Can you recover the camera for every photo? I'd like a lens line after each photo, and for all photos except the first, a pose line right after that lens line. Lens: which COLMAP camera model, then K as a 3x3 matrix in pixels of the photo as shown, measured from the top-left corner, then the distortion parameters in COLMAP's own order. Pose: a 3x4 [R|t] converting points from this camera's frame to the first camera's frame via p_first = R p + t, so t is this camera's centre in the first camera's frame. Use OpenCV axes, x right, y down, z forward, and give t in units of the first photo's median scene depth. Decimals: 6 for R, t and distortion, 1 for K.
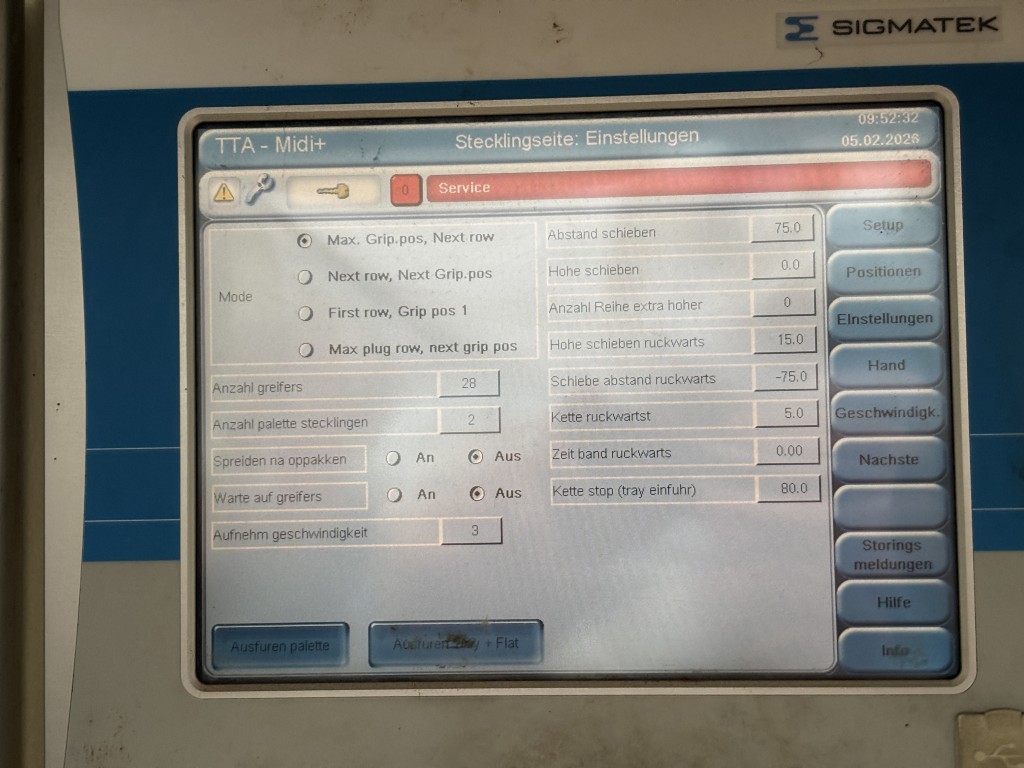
lens RADIAL K [[1558.1, 0, 510.3], [0, 1558.1, 351.9], [0, 0, 1]] dist [0.011355, -1.036255]
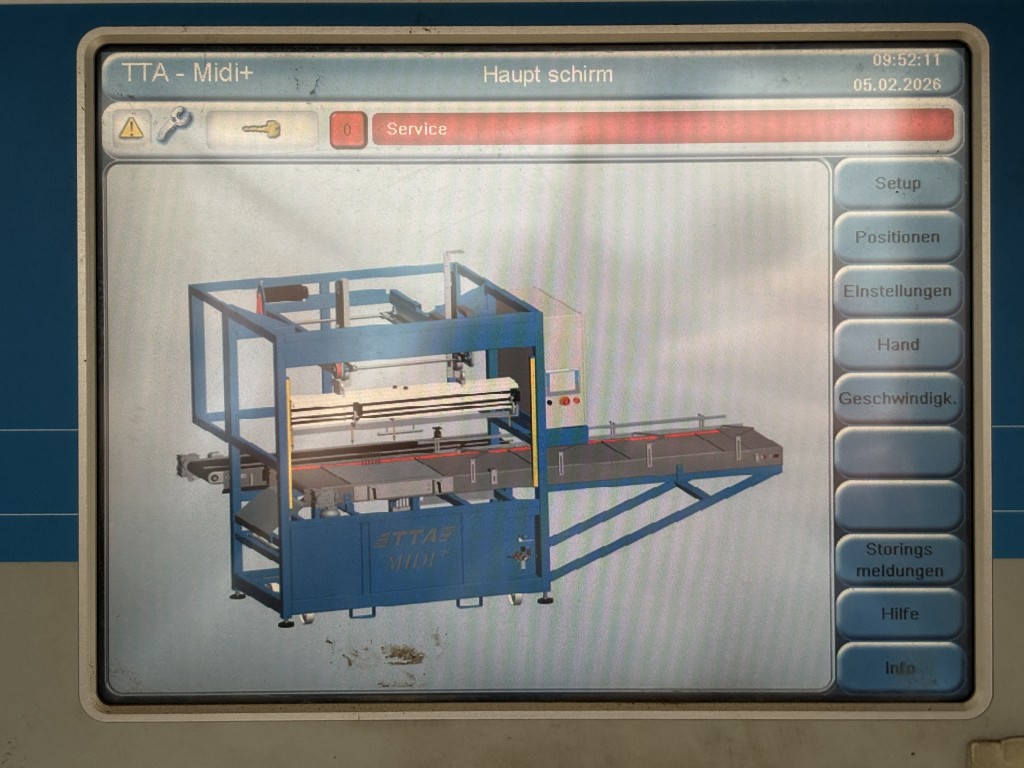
lens RADIAL K [[1530.8, 0, 512.0], [0, 1530.8, 384.0], [0, 0, 1]] dist [0.085399, -0.936651]
pose [[0.997697, 0.012777, 0.066612, -0.031956], [-0.016697, 0.998140, 0.058631, -0.016042], [-0.065739, -0.059608, 0.996055, 0.151574]]
